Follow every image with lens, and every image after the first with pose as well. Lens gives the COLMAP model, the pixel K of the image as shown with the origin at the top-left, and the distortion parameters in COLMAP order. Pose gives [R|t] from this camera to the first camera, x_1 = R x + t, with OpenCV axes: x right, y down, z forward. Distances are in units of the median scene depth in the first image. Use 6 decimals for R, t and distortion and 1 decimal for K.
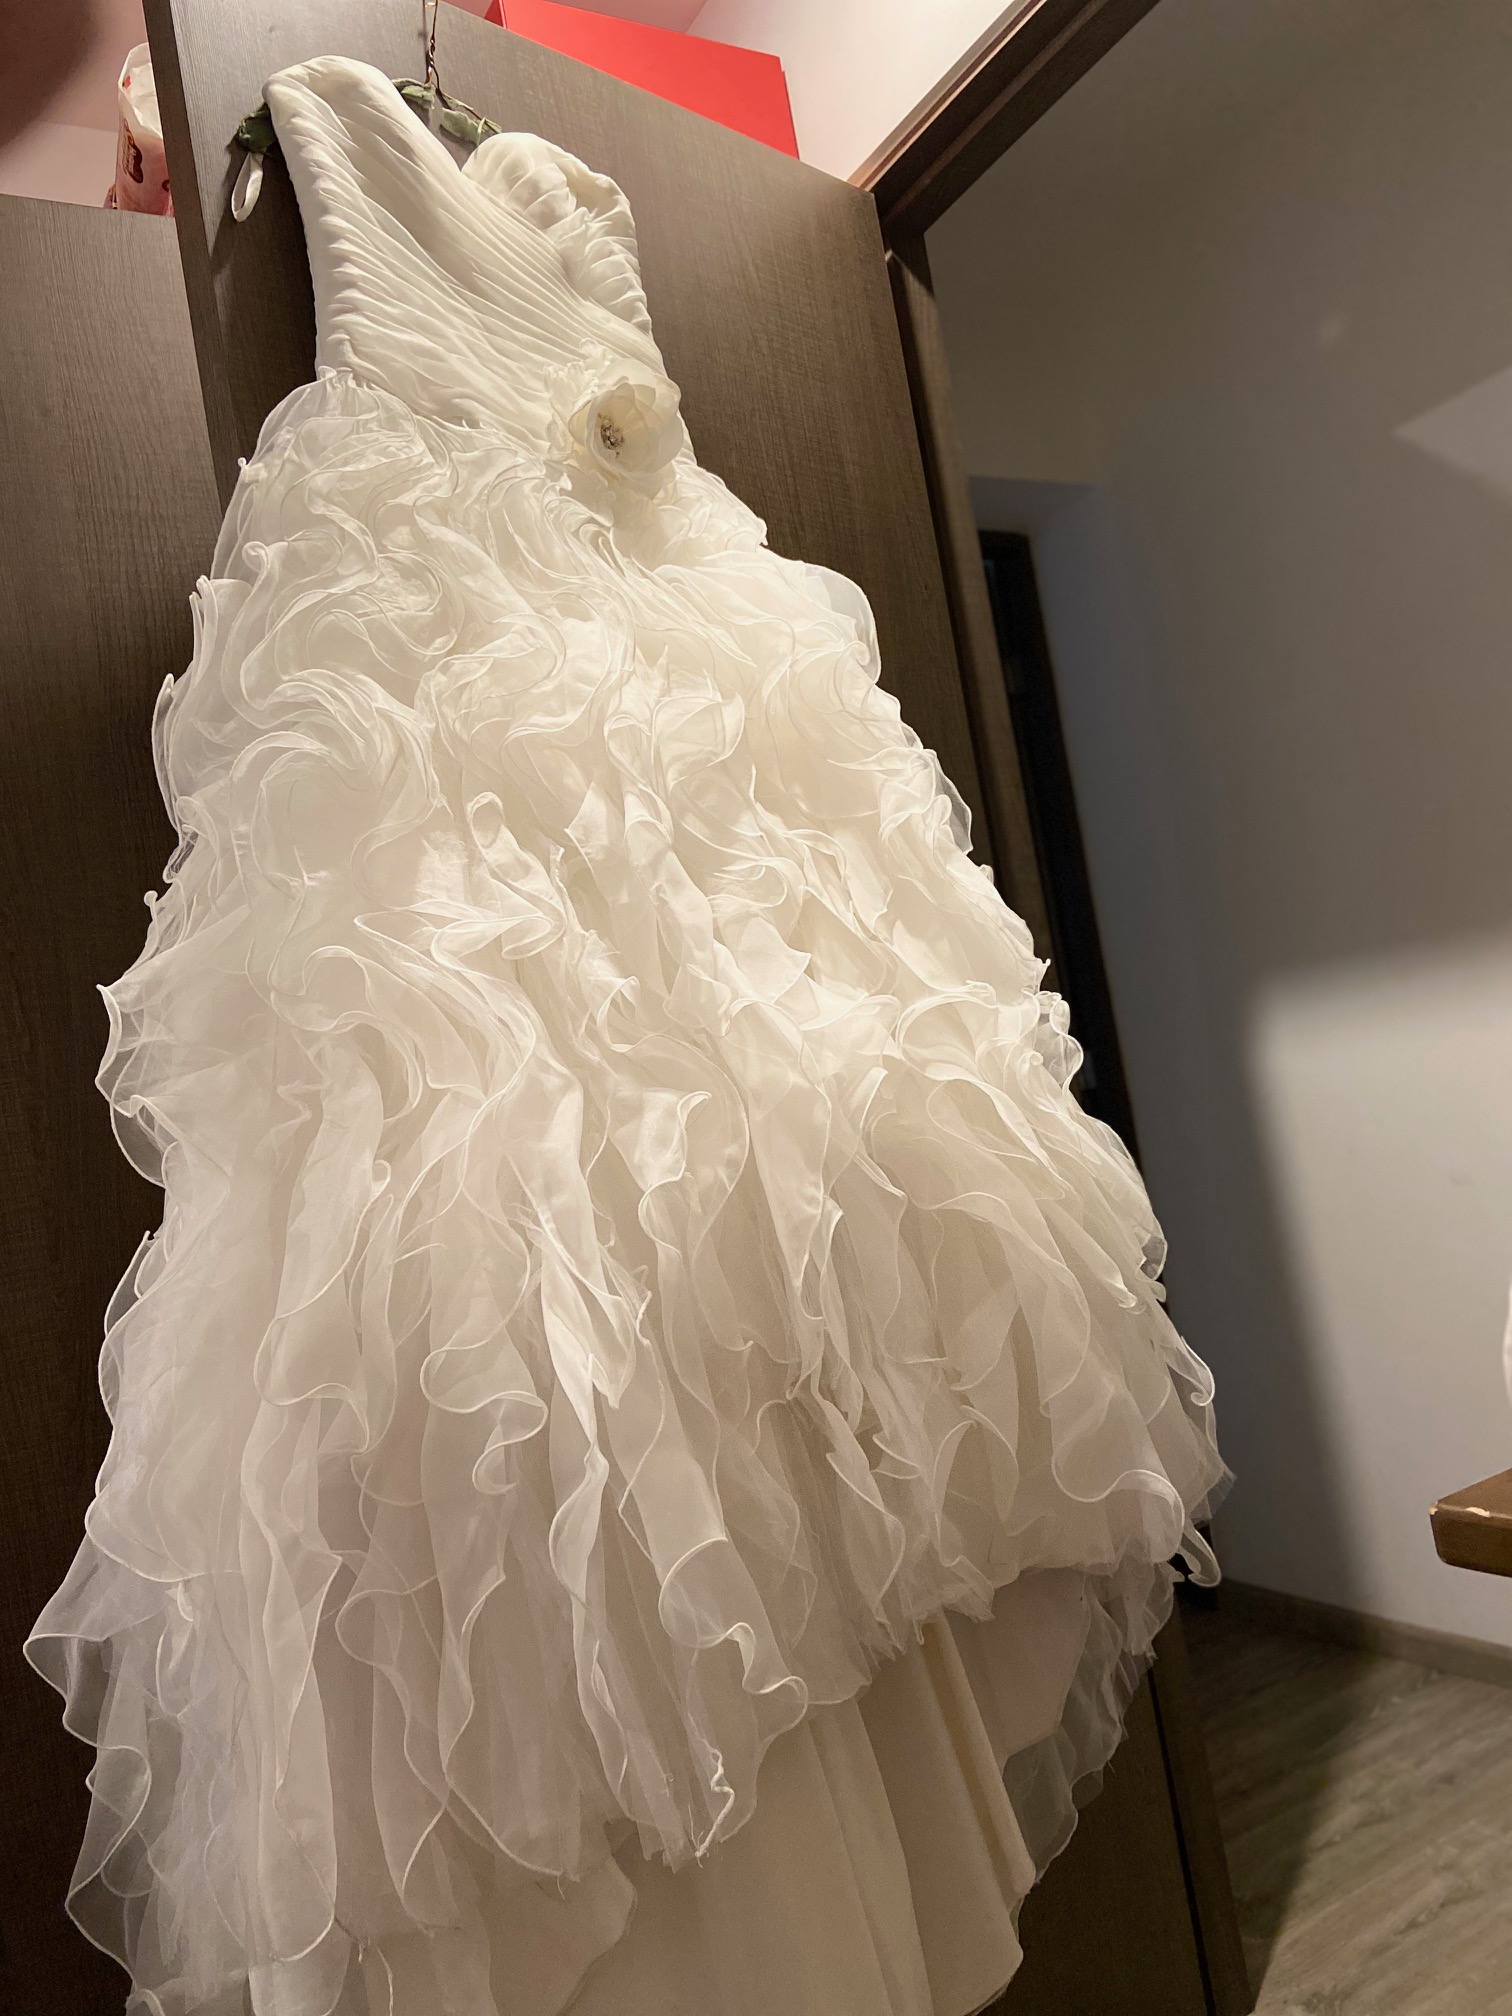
lens RADIAL K [[1501.0, 0, 754.8], [0, 1501.0, 1009.5], [0, 0, 1]] dist [0.076085, -0.041584]
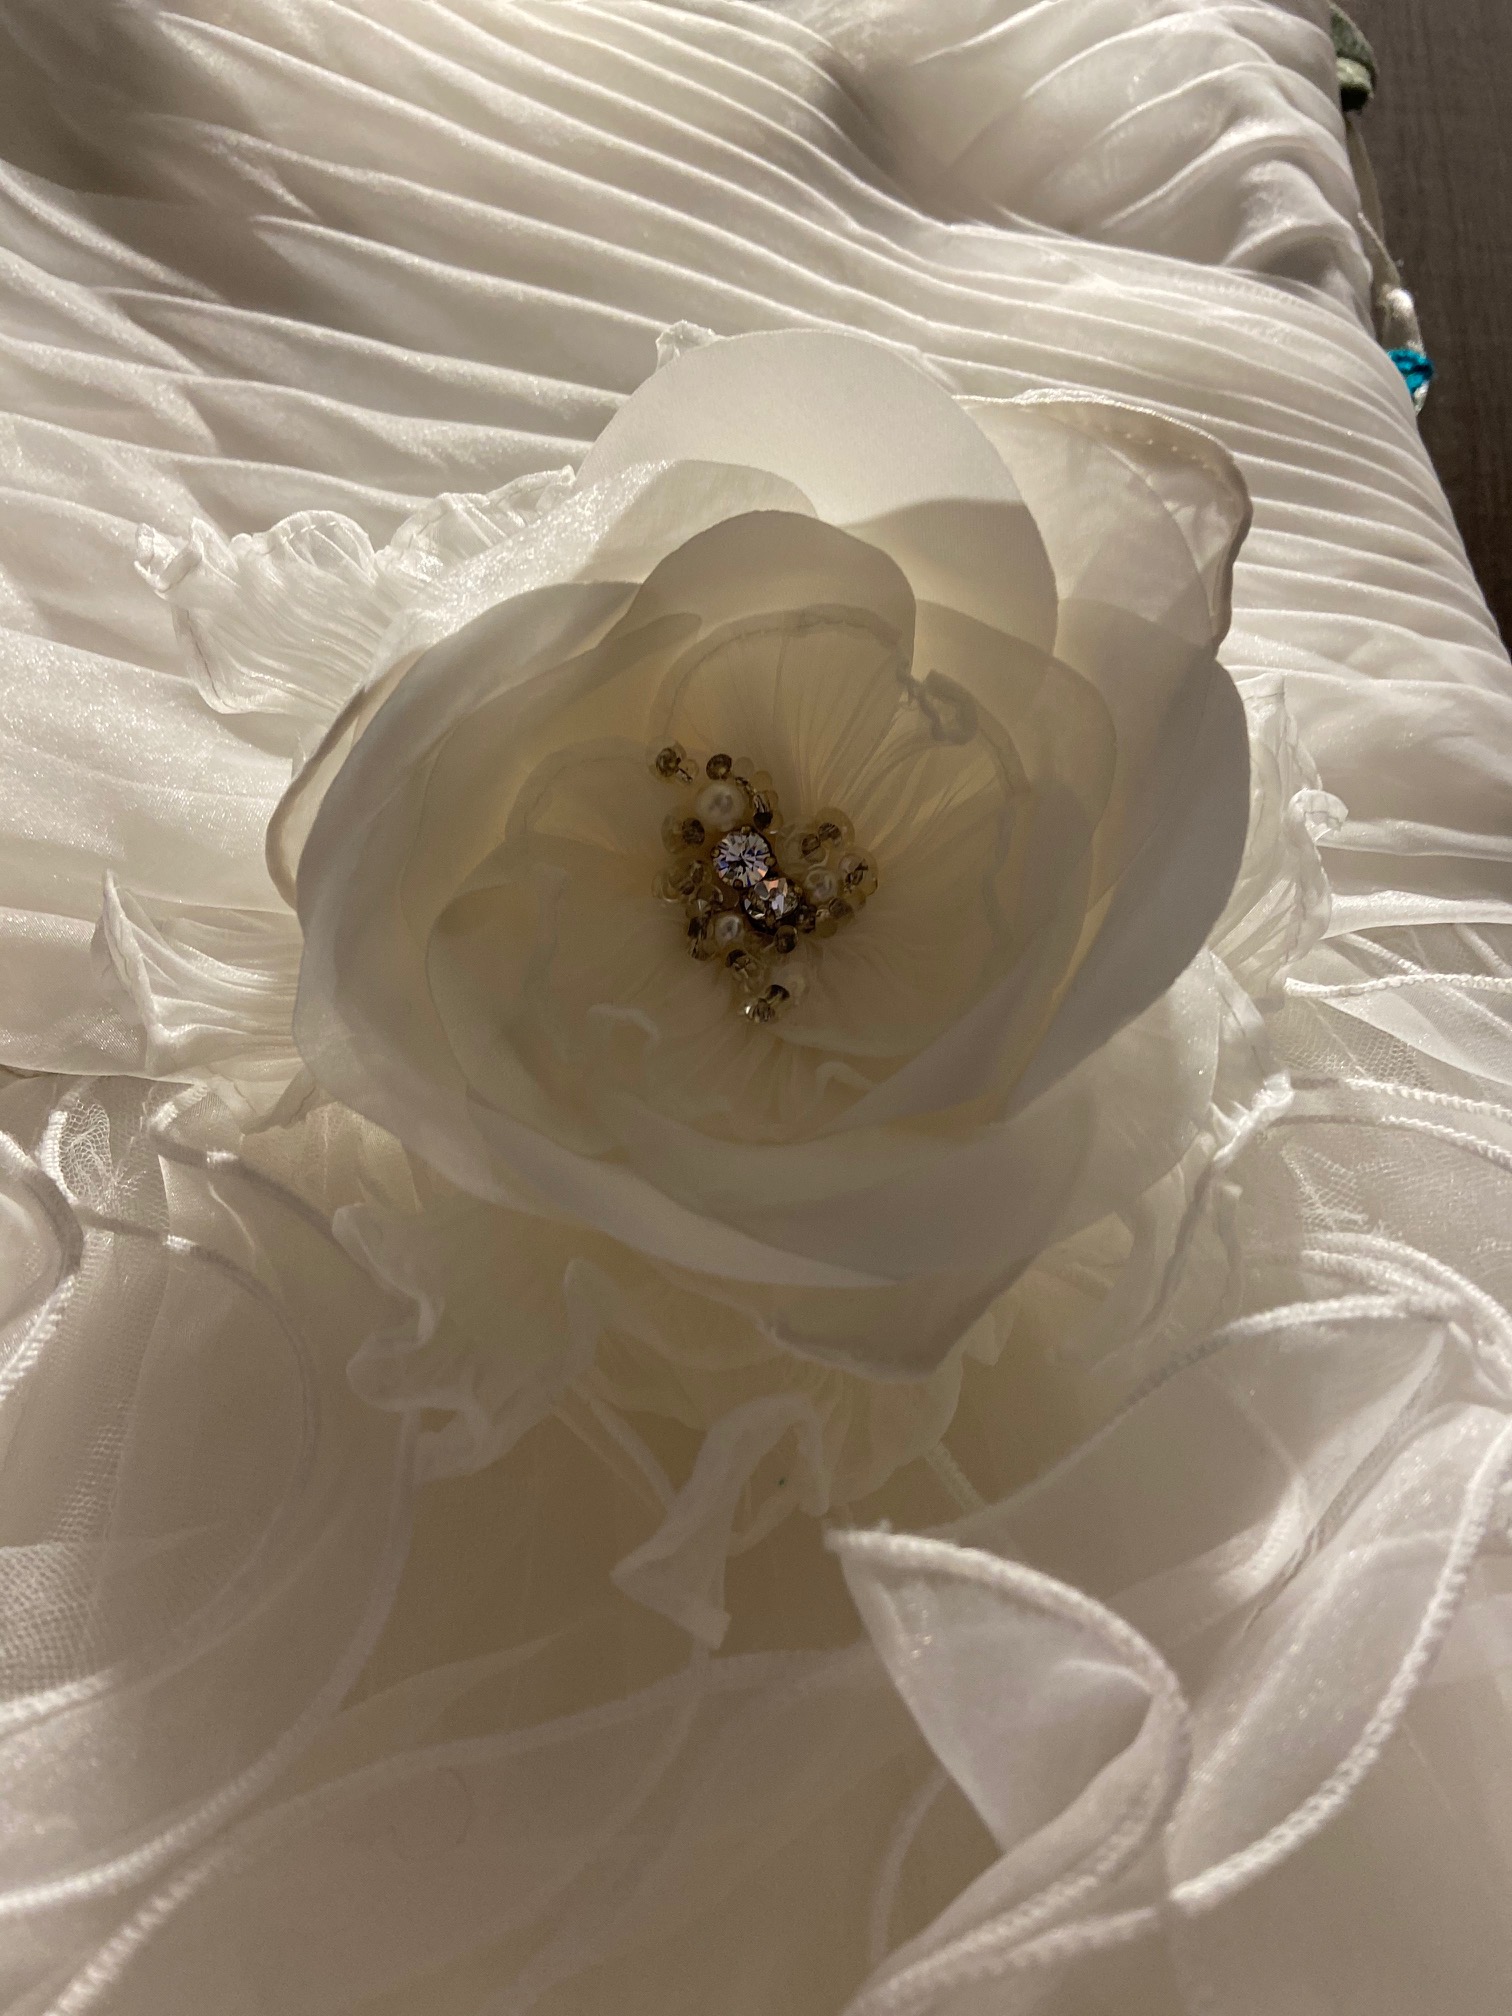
lens RADIAL K [[1501.0, 0, 754.8], [0, 1501.0, 1007.6], [0, 0, 1]] dist [0.076085, -0.041584]
pose [[0.742494, -0.024397, -0.669408, 0.007648], [-0.093183, 0.985858, -0.139287, -0.335028], [0.663339, 0.165797, 0.729721, 0.869495]]
